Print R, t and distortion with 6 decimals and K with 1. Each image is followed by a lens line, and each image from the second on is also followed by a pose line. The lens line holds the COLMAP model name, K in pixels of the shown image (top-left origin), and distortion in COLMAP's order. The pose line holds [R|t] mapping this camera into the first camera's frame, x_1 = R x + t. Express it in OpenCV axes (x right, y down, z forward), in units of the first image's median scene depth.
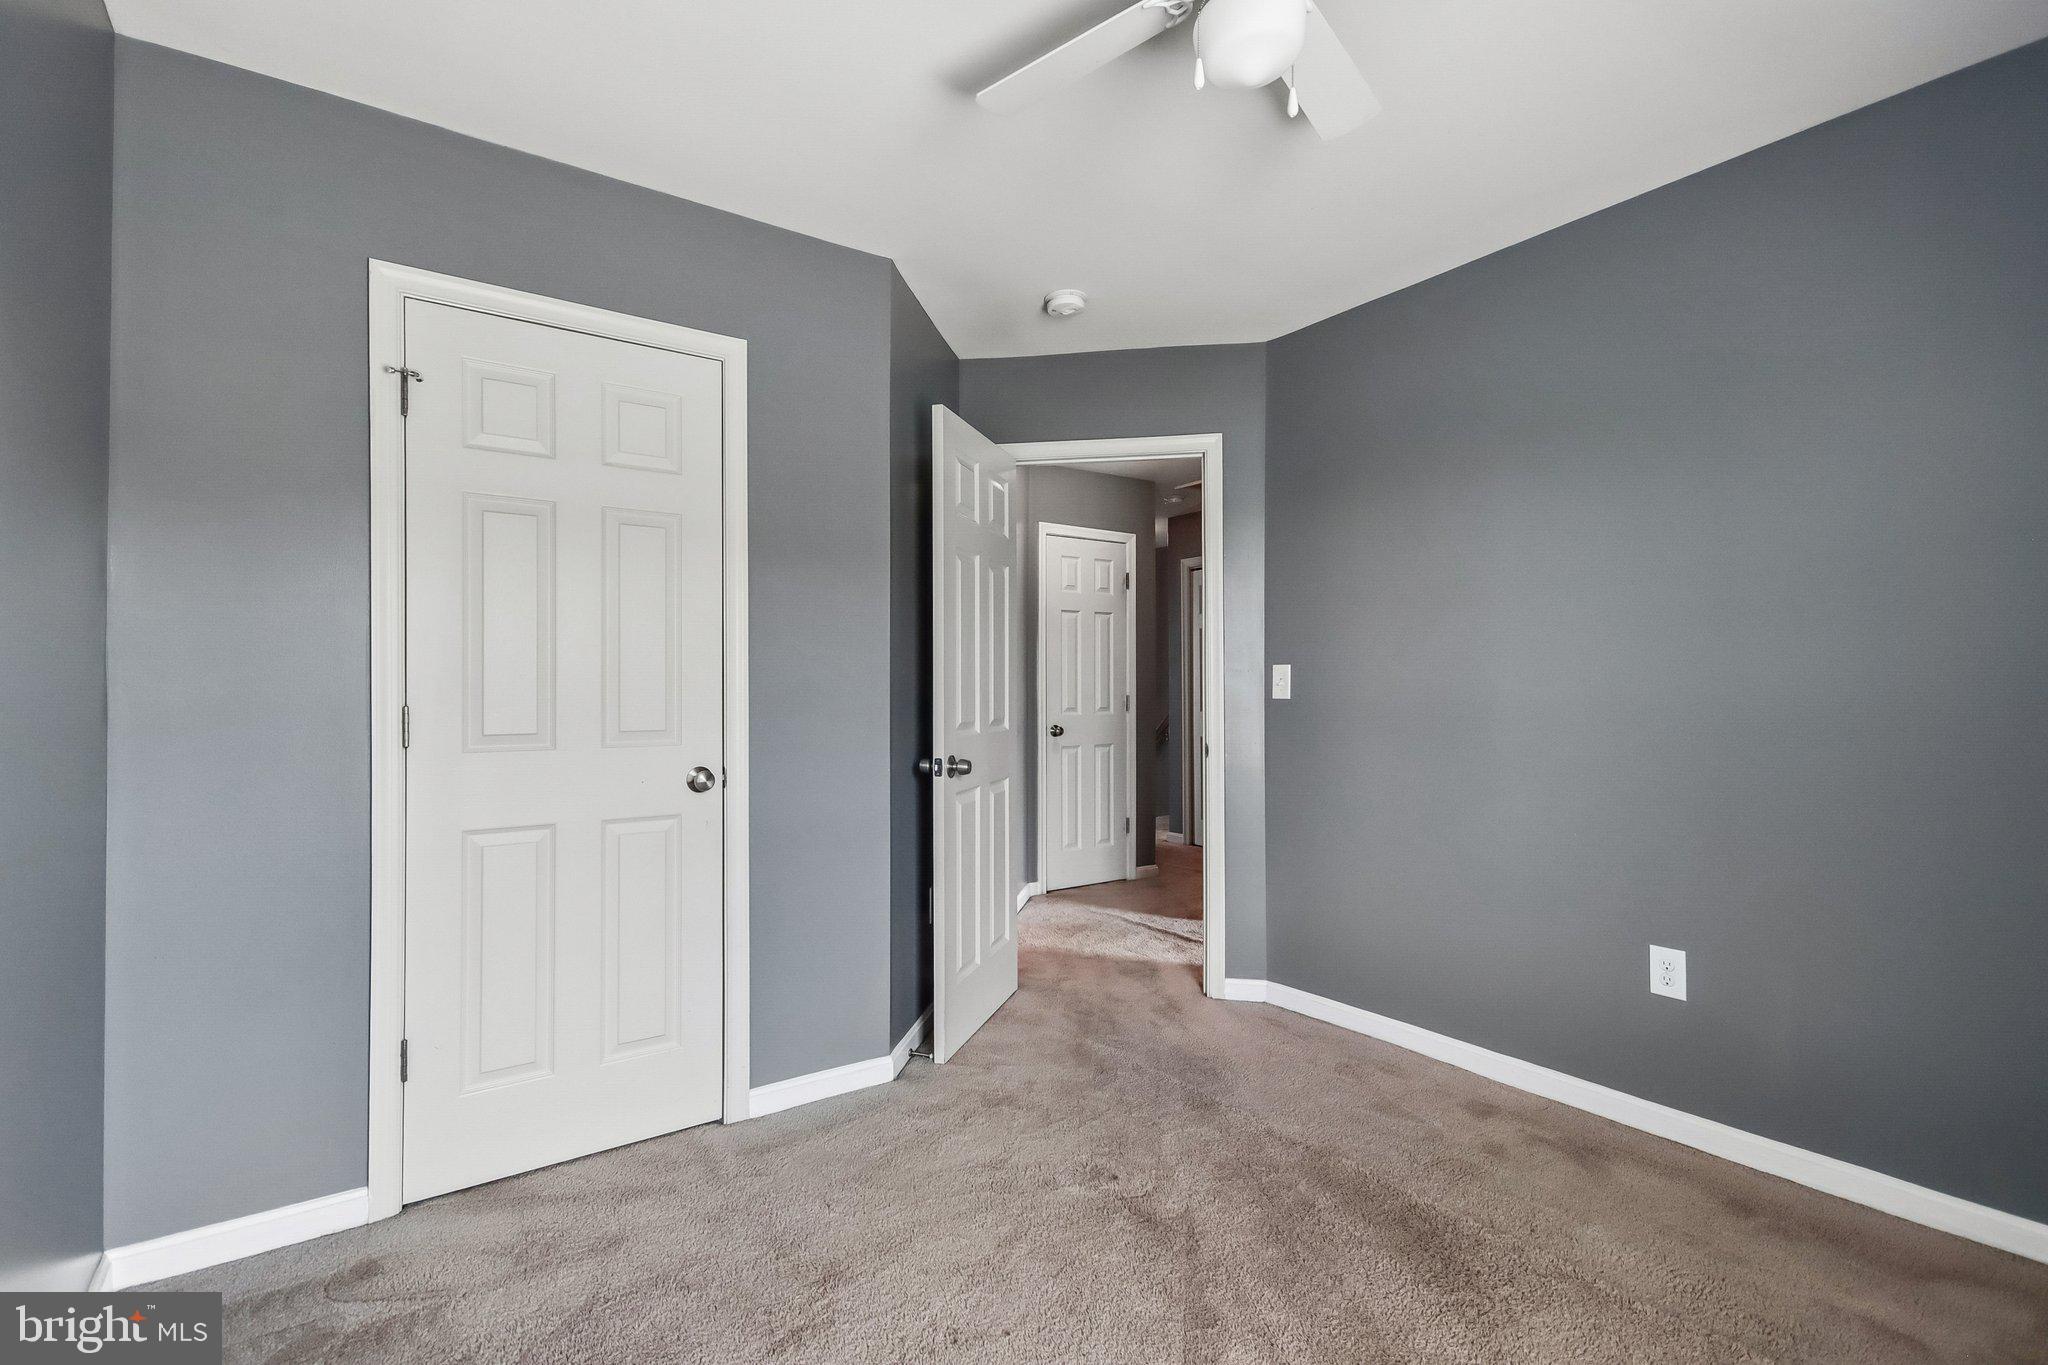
lens RADIAL K [[940.1, 0, 1021.1], [0, 940.1, 661.4], [0, 0, 1]] dist [0.001909, 0.000298]
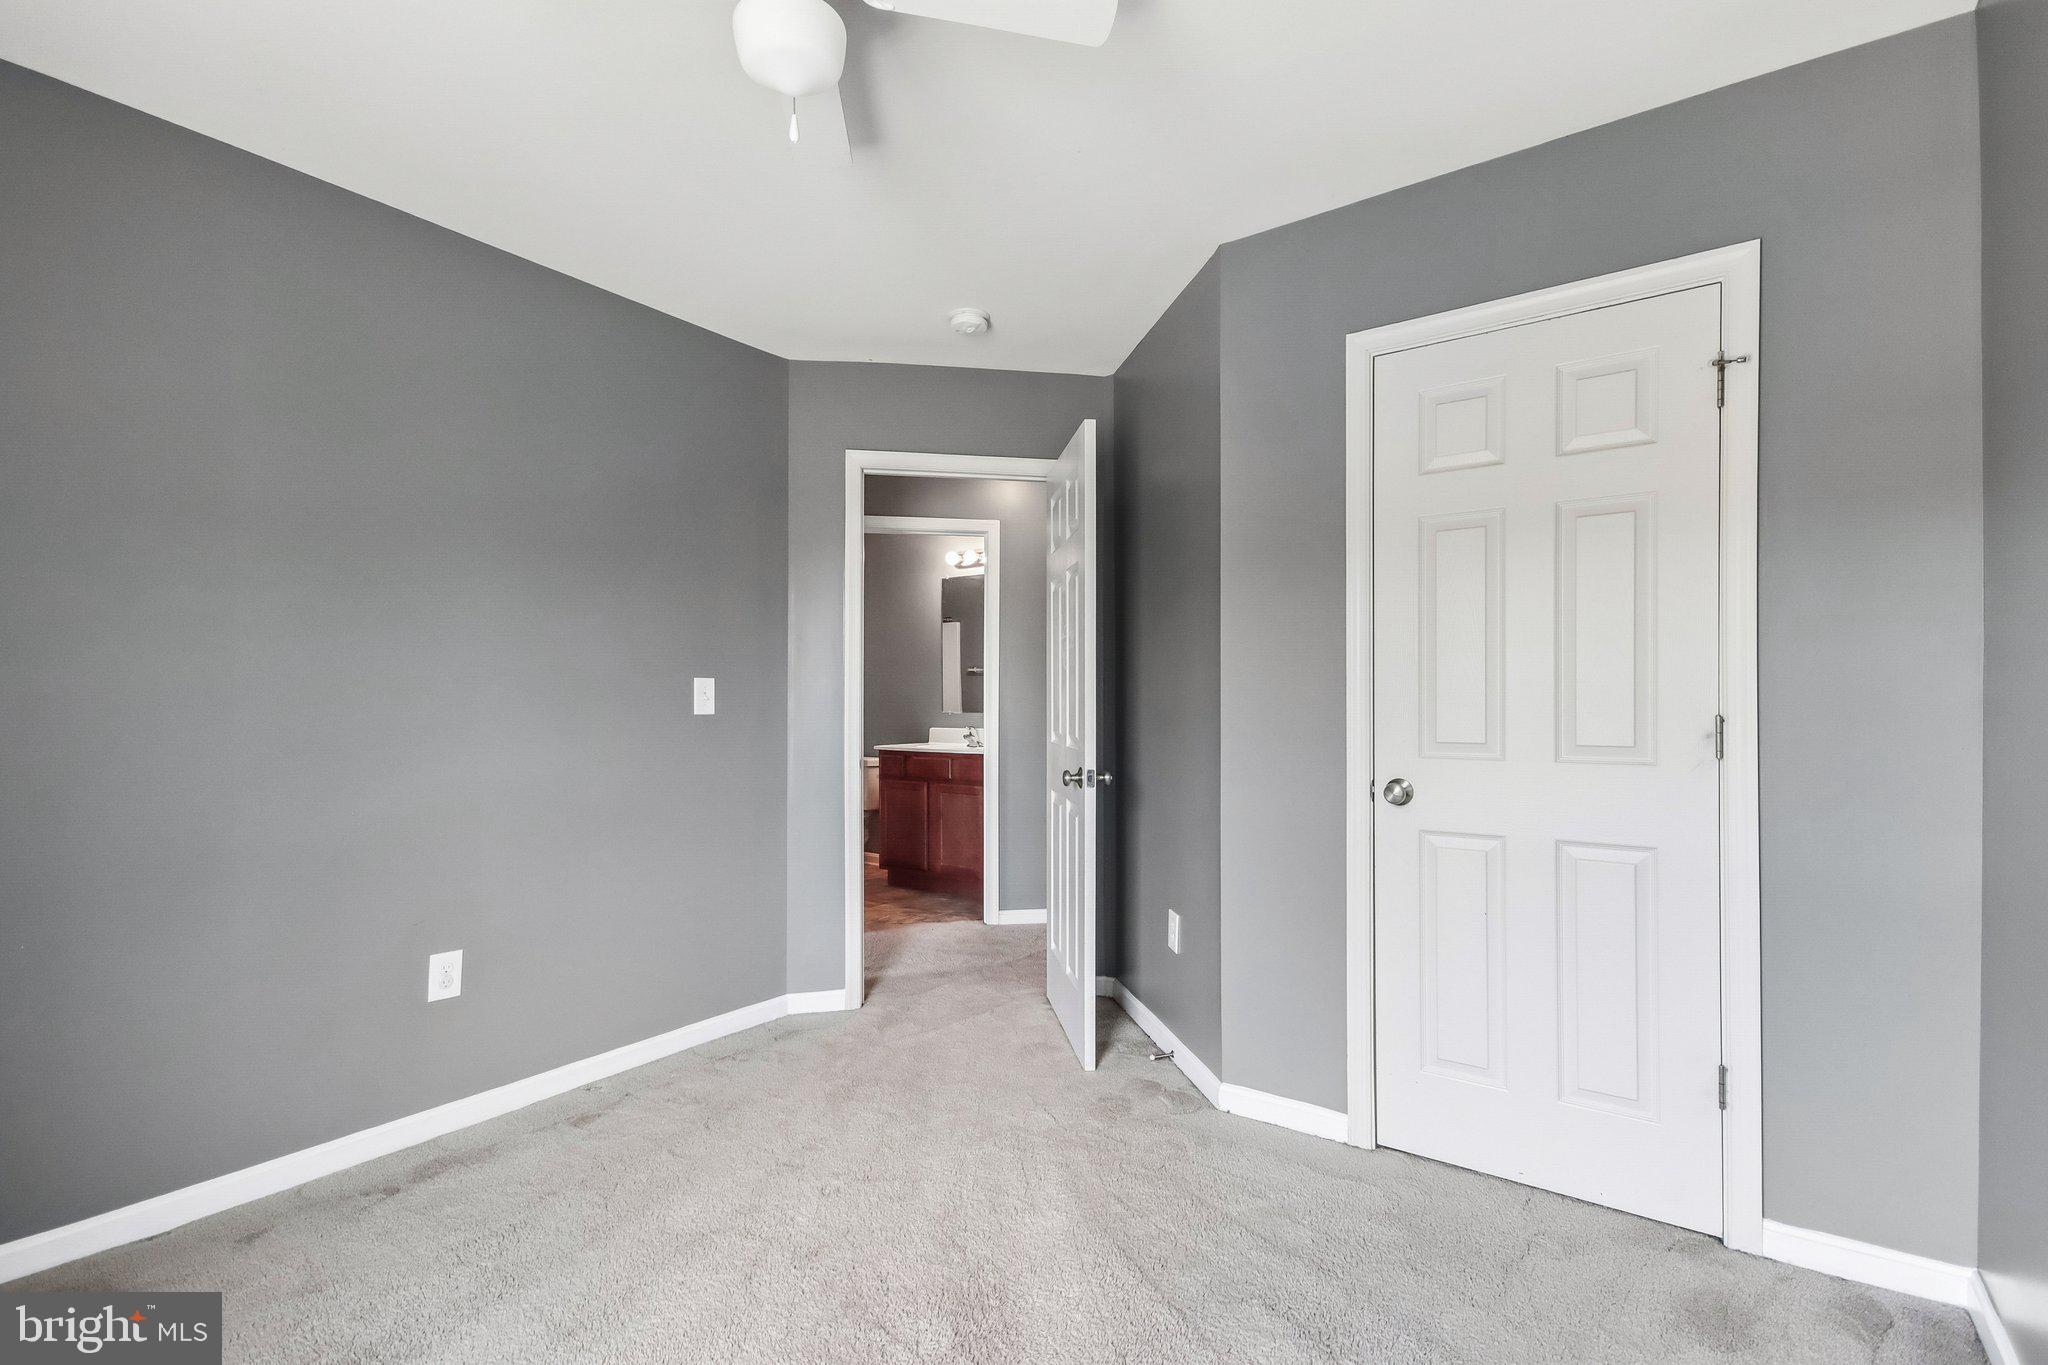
lens RADIAL K [[958.5, 0, 1027.6], [0, 958.5, 691.7], [0, 0, 1]] dist [0.001828, 0.000055]
pose [[0.306086, -0.006752, -0.951980, 0.300632], [0.028603, 0.999589, 0.002107, 0.005273], [0.951574, -0.027874, 0.306153, 0.217564]]
